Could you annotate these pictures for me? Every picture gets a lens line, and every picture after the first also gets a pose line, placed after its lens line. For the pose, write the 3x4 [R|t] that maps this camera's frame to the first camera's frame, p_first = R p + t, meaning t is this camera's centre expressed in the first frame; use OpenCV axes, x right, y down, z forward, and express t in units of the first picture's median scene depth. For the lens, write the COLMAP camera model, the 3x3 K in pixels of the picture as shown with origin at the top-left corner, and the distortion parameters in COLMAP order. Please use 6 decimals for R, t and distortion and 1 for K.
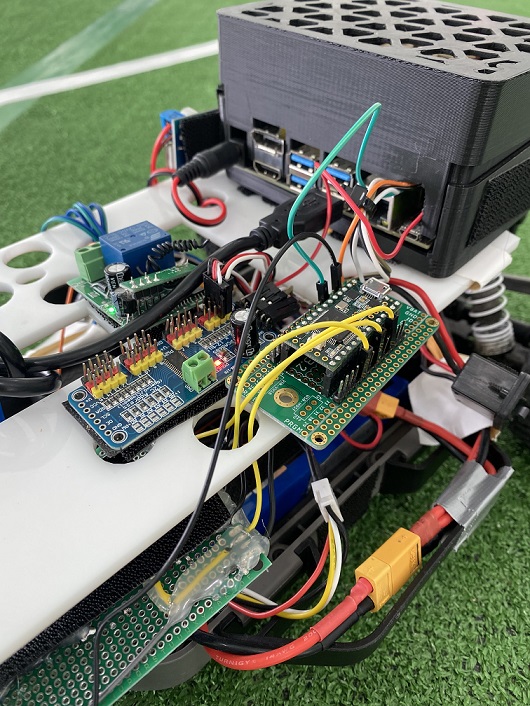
lens RADIAL K [[573.4, 0, 265.0], [0, 573.4, 353.0], [0, 0, 1]] dist [0.115596, -0.211494]
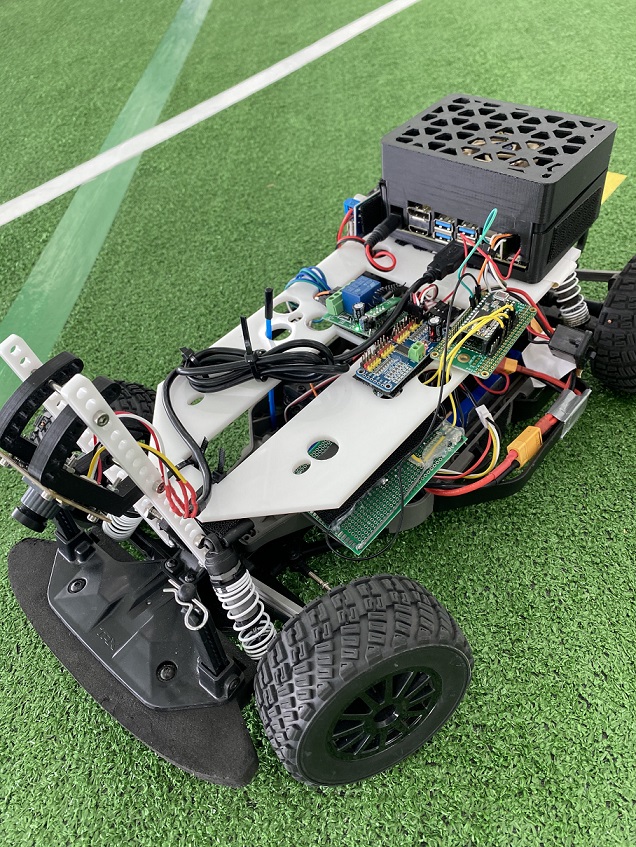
lens RADIAL K [[687.9, 0, 318.0], [0, 687.9, 423.5], [0, 0, 1]] dist [0.115596, -0.211494]
pose [[0.990154, -0.136905, -0.029175, -0.345373], [0.138506, 0.988378, 0.062645, 0.066132], [0.020260, -0.066069, 0.997609, -1.150997]]
